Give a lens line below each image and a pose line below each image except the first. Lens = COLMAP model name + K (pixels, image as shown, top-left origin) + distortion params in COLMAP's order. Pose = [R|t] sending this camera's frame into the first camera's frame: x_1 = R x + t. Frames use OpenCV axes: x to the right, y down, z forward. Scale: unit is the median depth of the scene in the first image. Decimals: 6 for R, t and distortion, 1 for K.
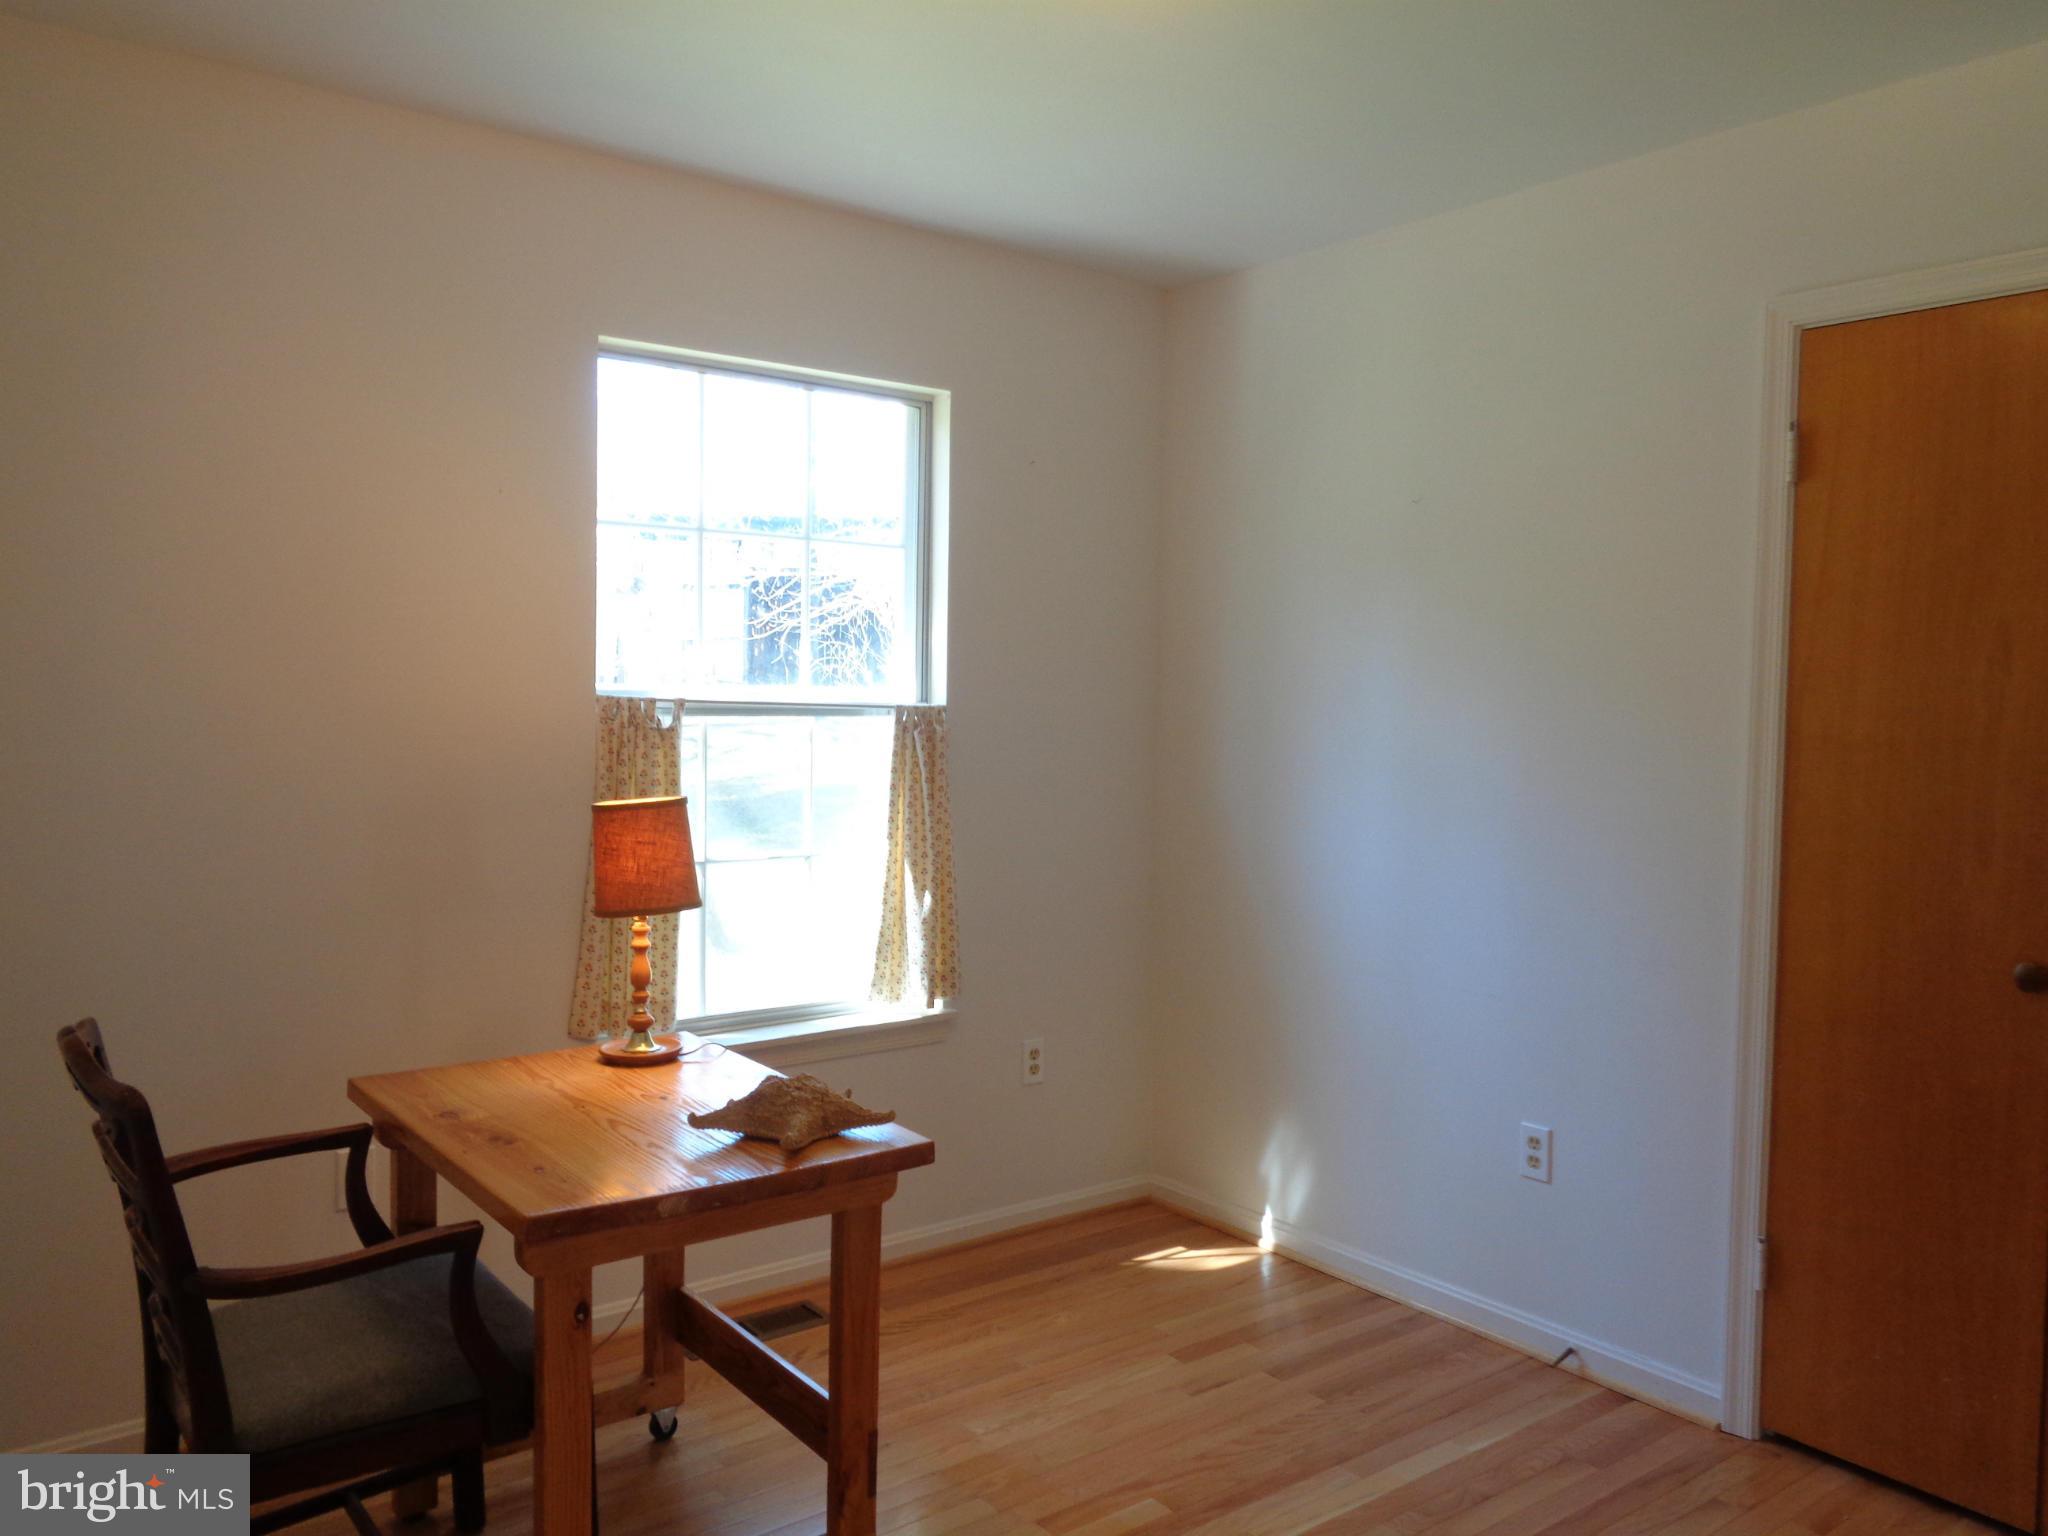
lens RADIAL K [[1548.2, 0, 1025.3], [0, 1548.2, 772.6], [0, 0, 1]] dist [-0.012474, 0.006010]
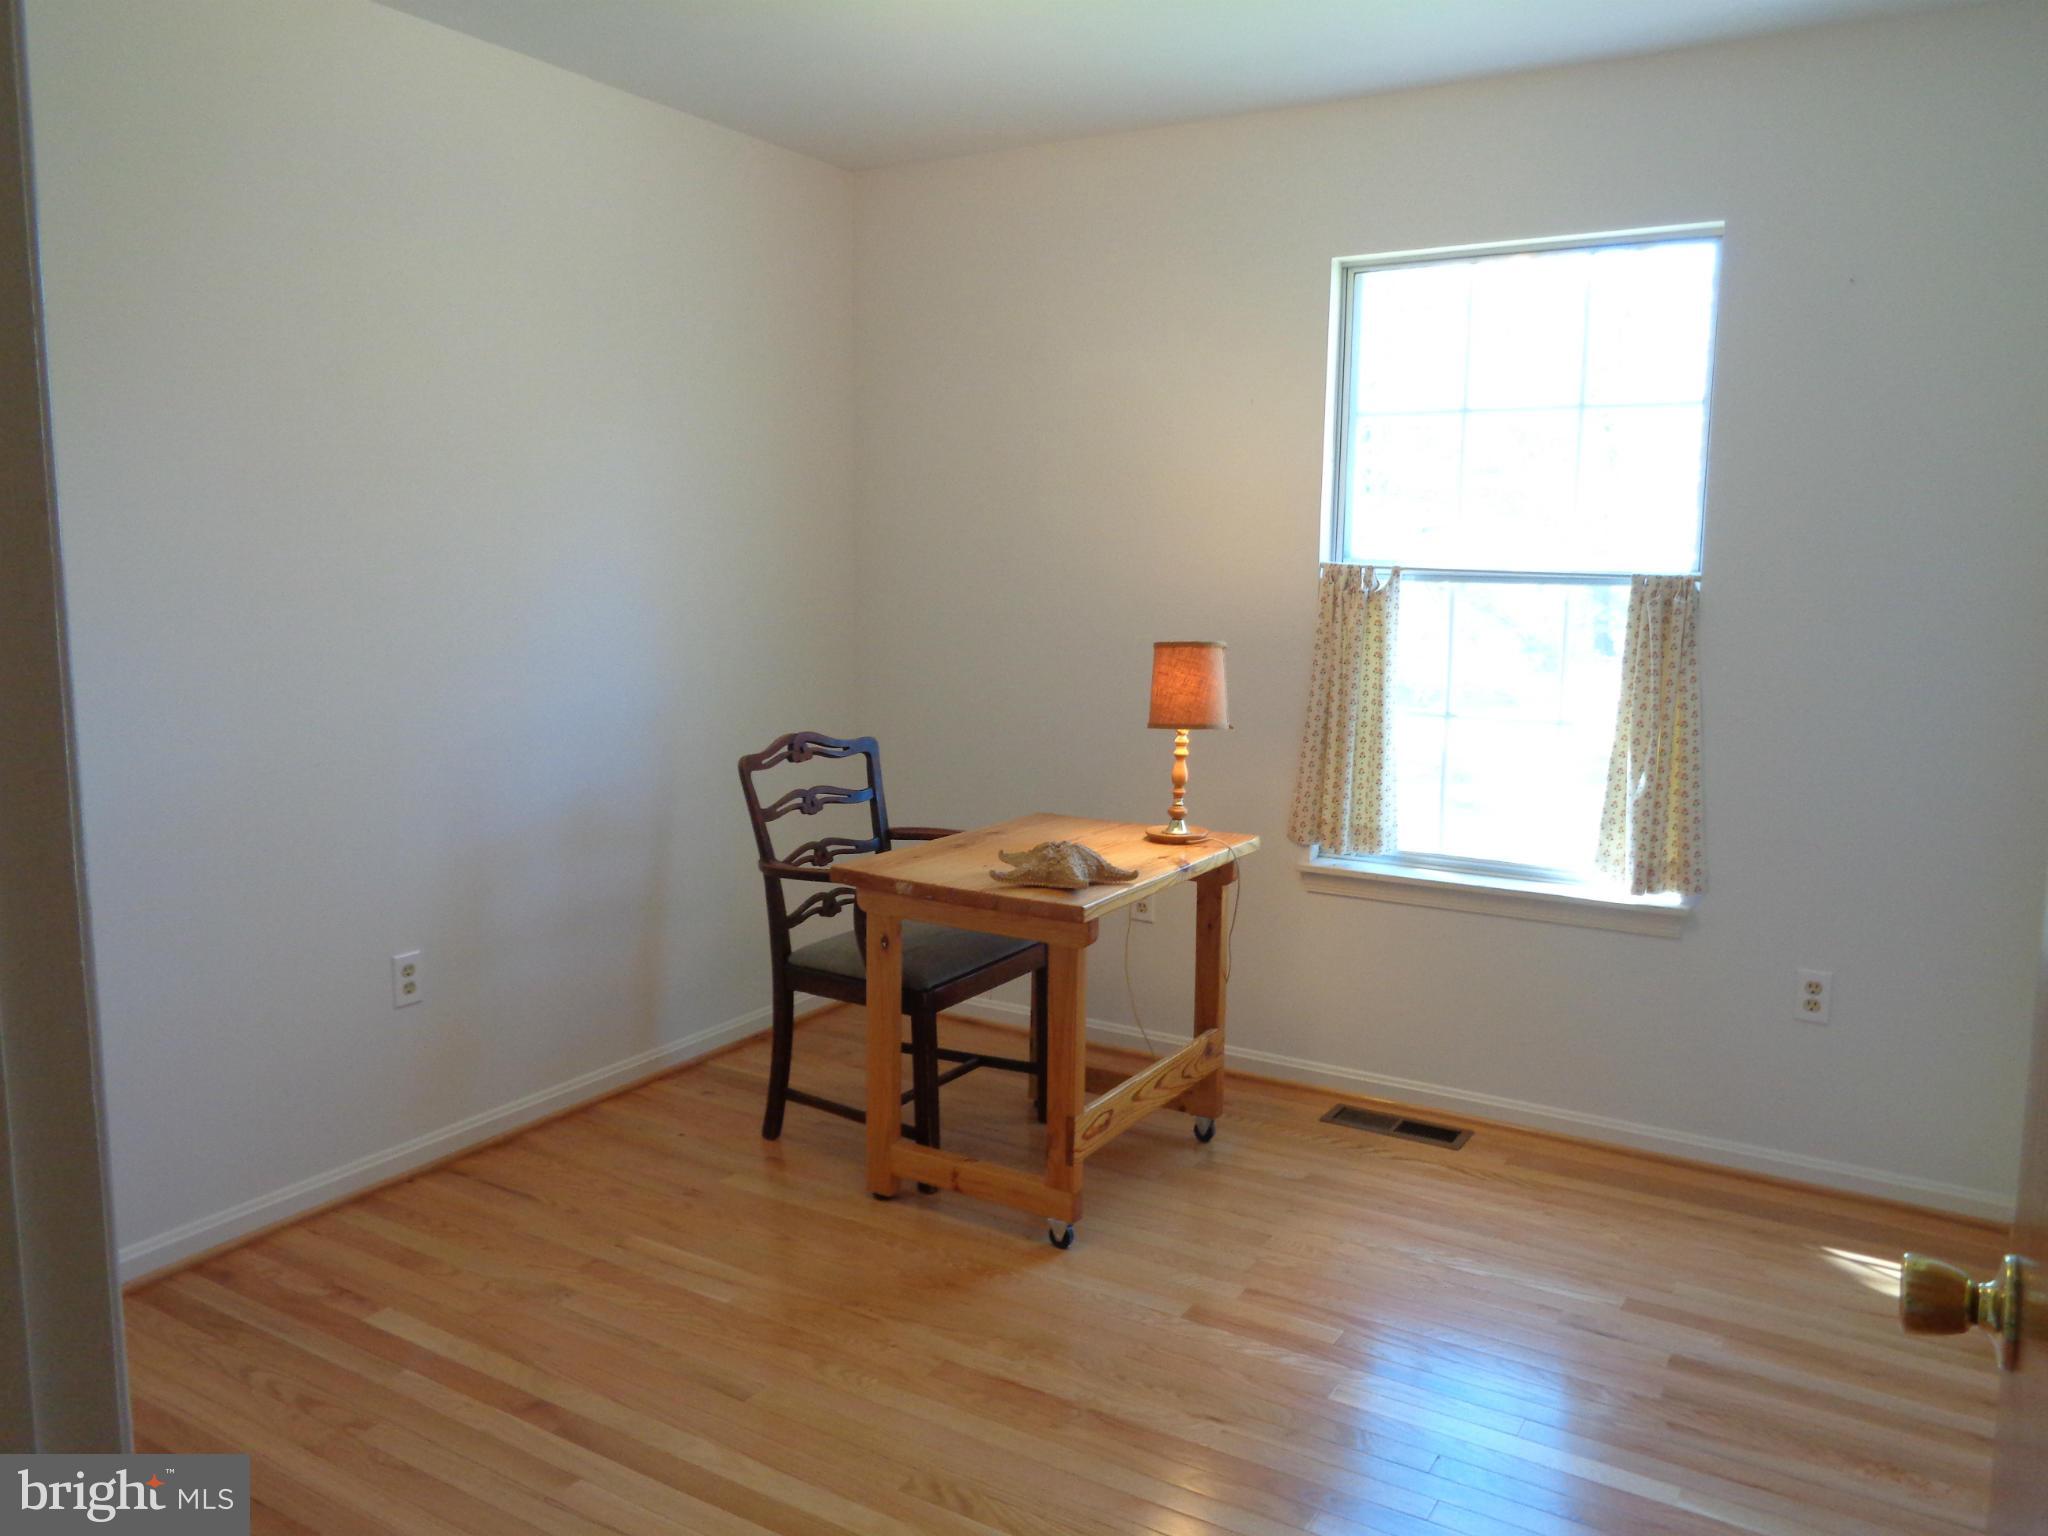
lens RADIAL K [[1548.2, 0, 1024.9], [0, 1548.2, 763.1], [0, 0, 1]] dist [-0.012474, 0.006010]
pose [[0.355597, 0.113547, -0.927716, 0.719520], [-0.056562, 0.993388, 0.099904, -0.002141], [0.932926, 0.016948, 0.359669, 0.325616]]
